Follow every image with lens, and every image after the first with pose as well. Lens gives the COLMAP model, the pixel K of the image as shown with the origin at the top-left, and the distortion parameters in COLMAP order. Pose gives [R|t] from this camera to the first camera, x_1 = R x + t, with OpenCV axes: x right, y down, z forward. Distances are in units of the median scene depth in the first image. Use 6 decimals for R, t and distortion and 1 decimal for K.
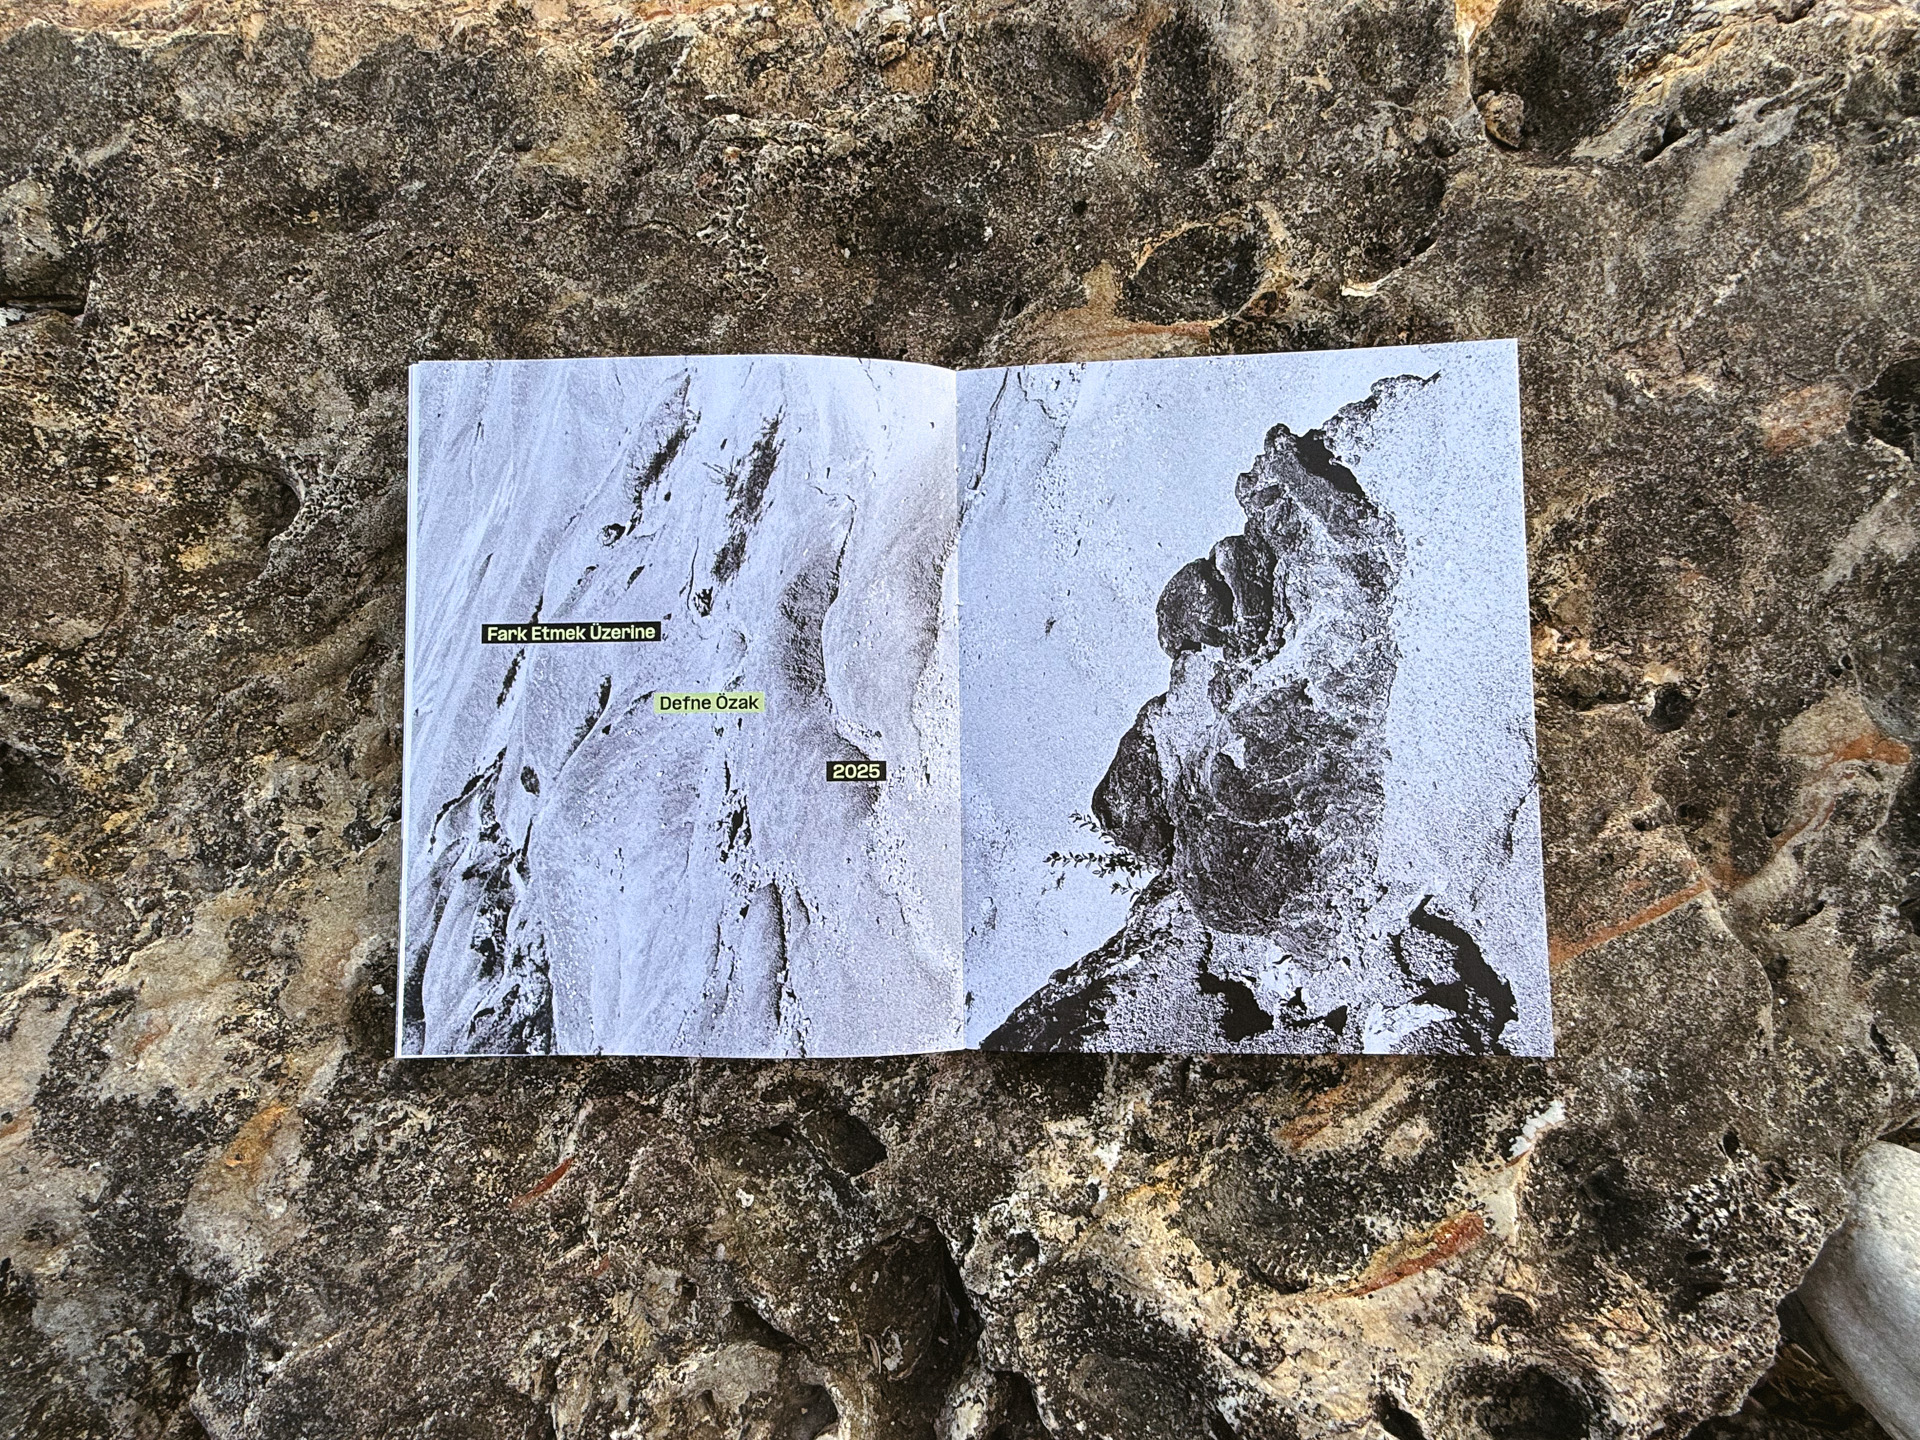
lens RADIAL K [[1007.5, 0, 906.1], [0, 1007.5, 726.7], [0, 0, 1]] dist [-0.002673, 0.000133]
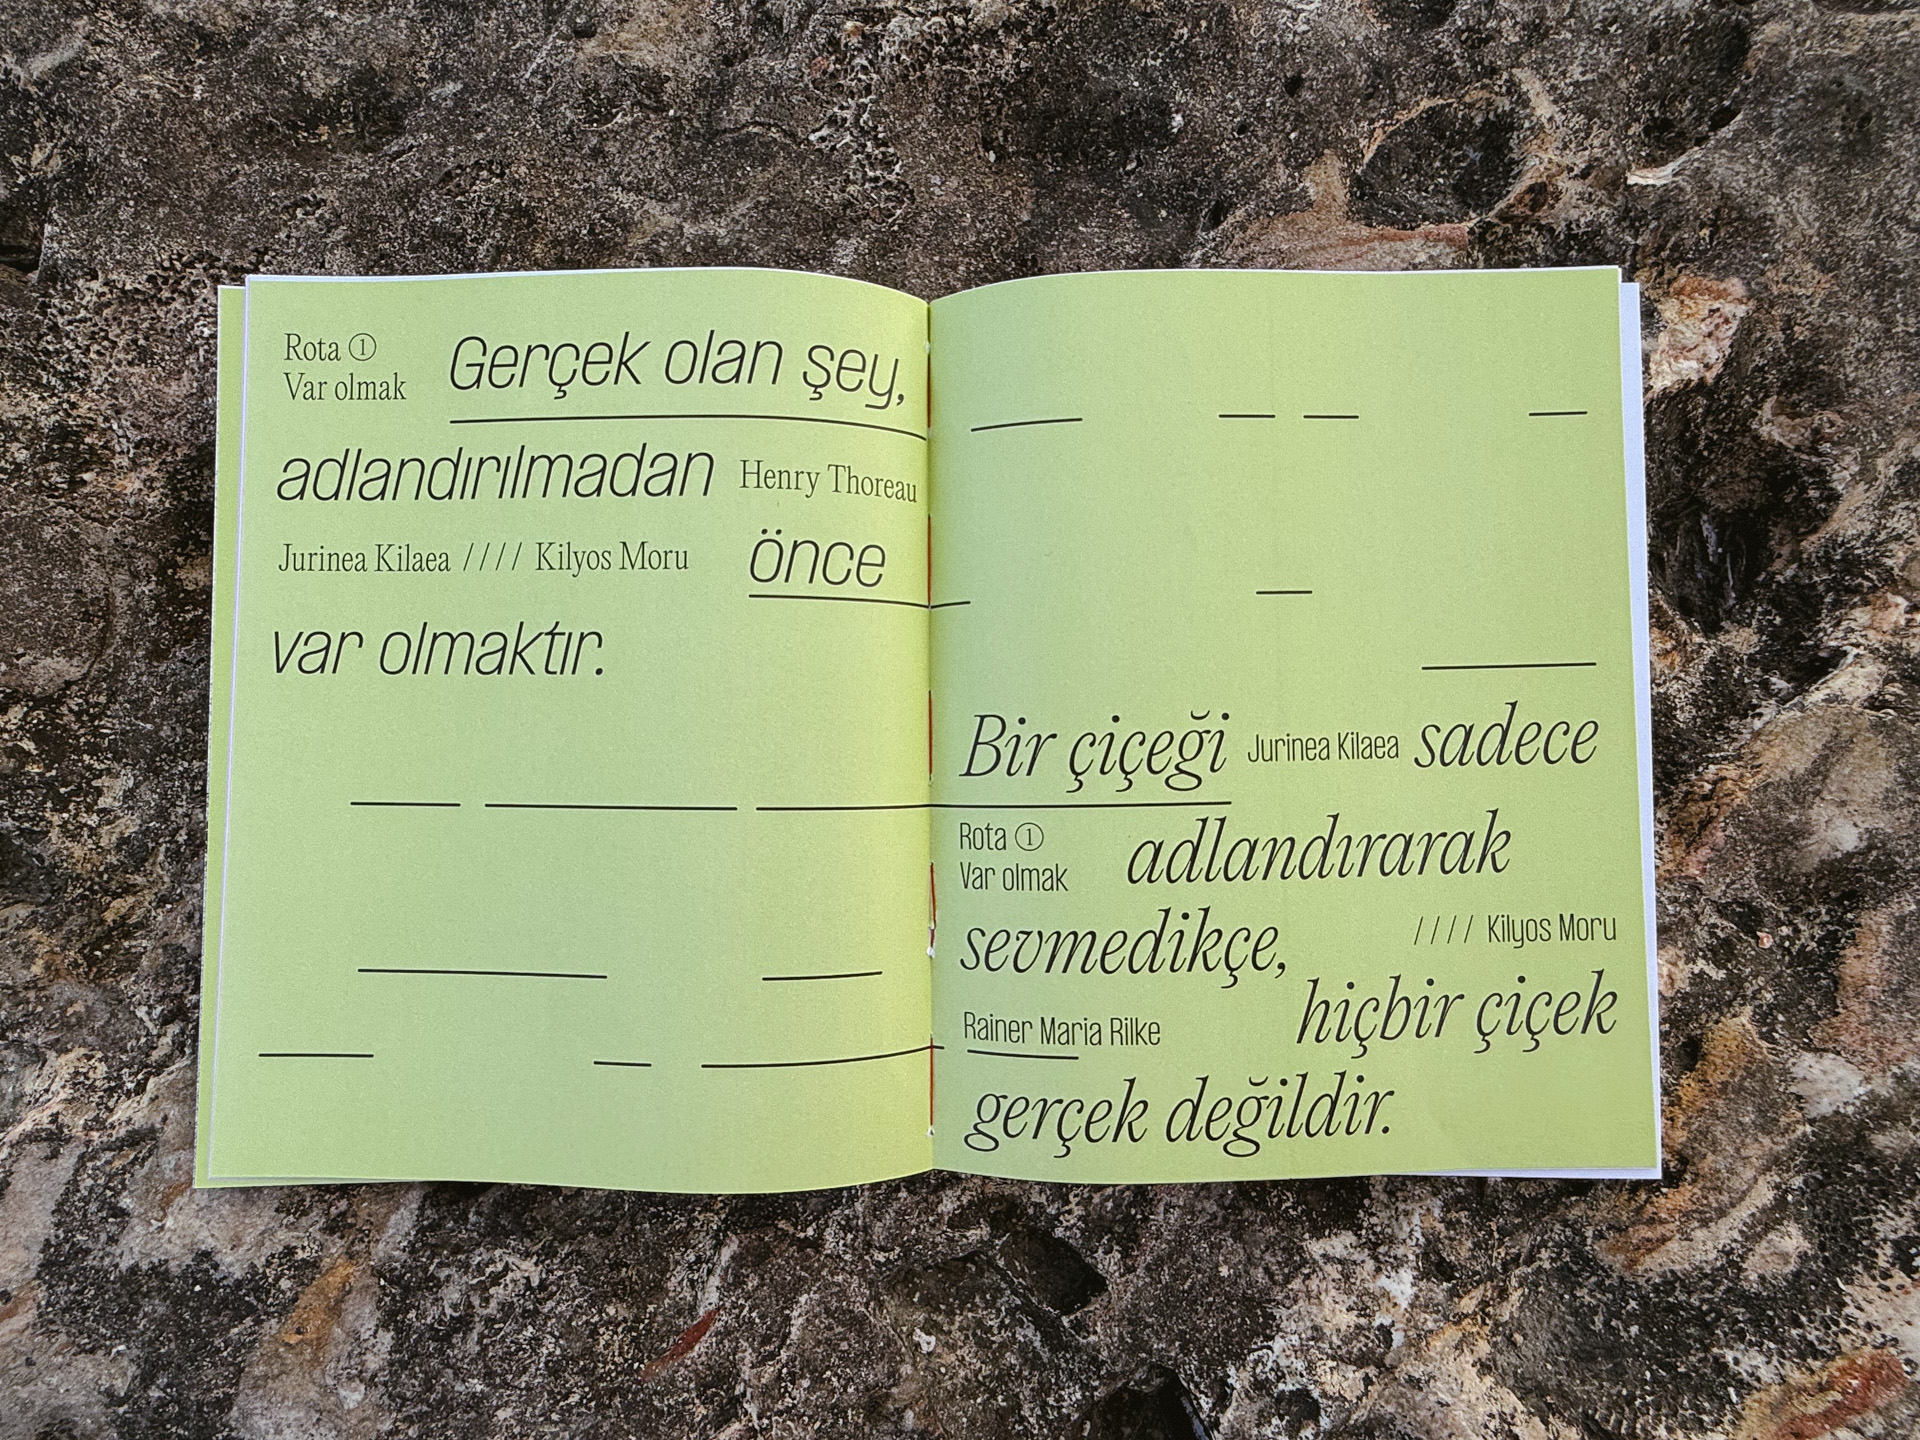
lens RADIAL K [[998.4, 0, 881.7], [0, 998.4, 723.5], [0, 0, 1]] dist [0.000433, -0.001209]
pose [[0.999259, -0.038469, 0.000981, -0.175093], [0.038429, 0.998901, 0.026837, -0.049781], [-0.002012, -0.026780, 0.999639, 0.210524]]
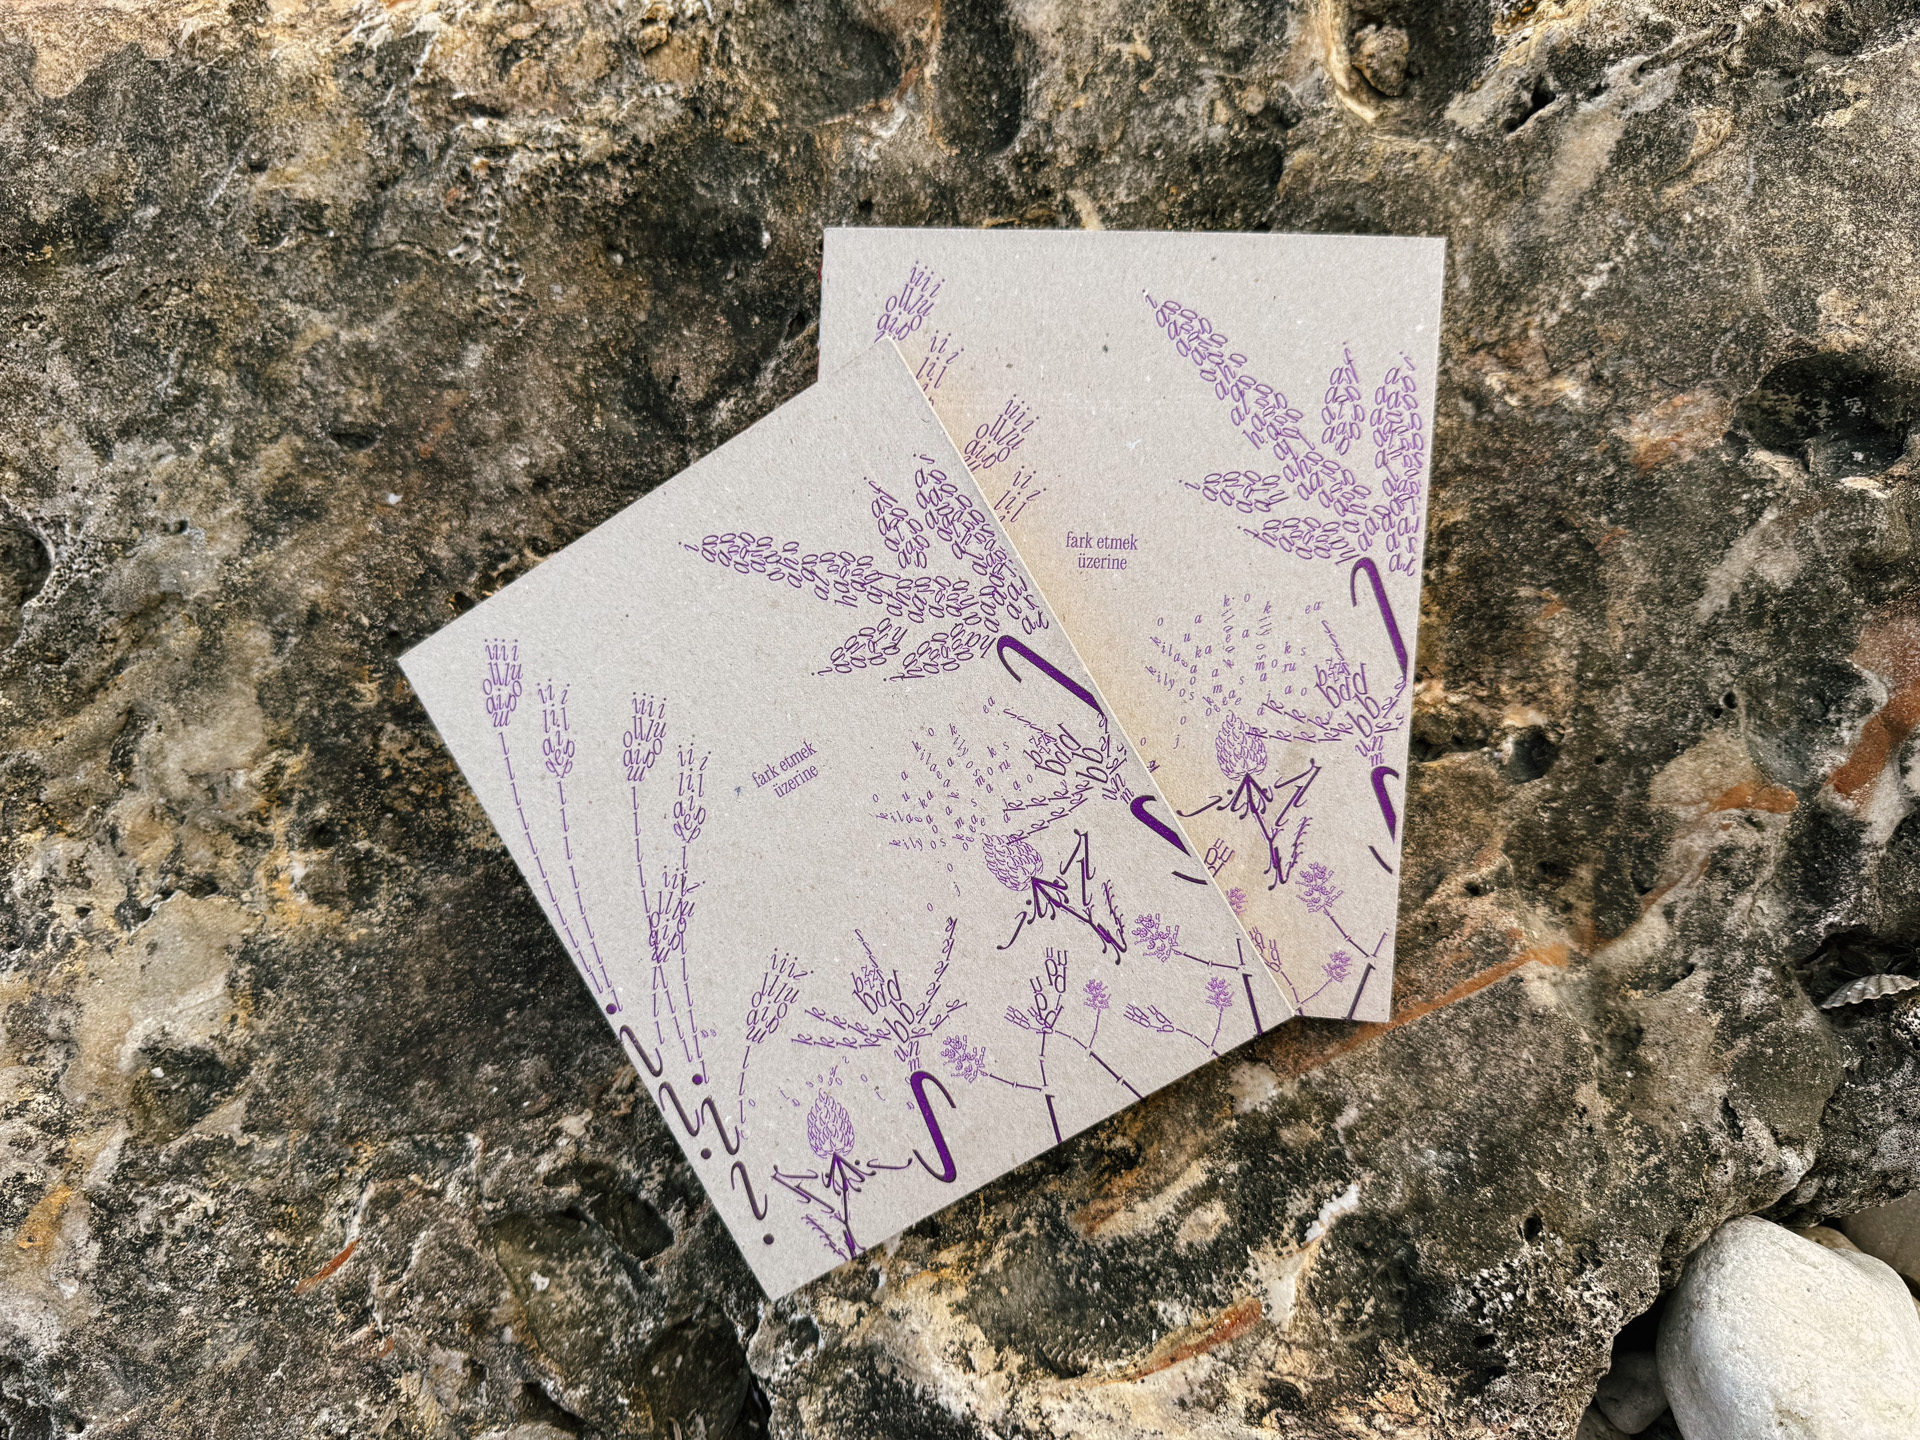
lens RADIAL K [[1412.5, 0, 960.0], [0, 1412.5, 720.0], [0, 0, 1]] dist [-0.040126, 0.013980]
pose [[0.998709, -0.020057, -0.046674, 0.313781], [0.023381, 0.997146, 0.071792, -0.154229], [0.045101, -0.072791, 0.996327, -0.277119]]
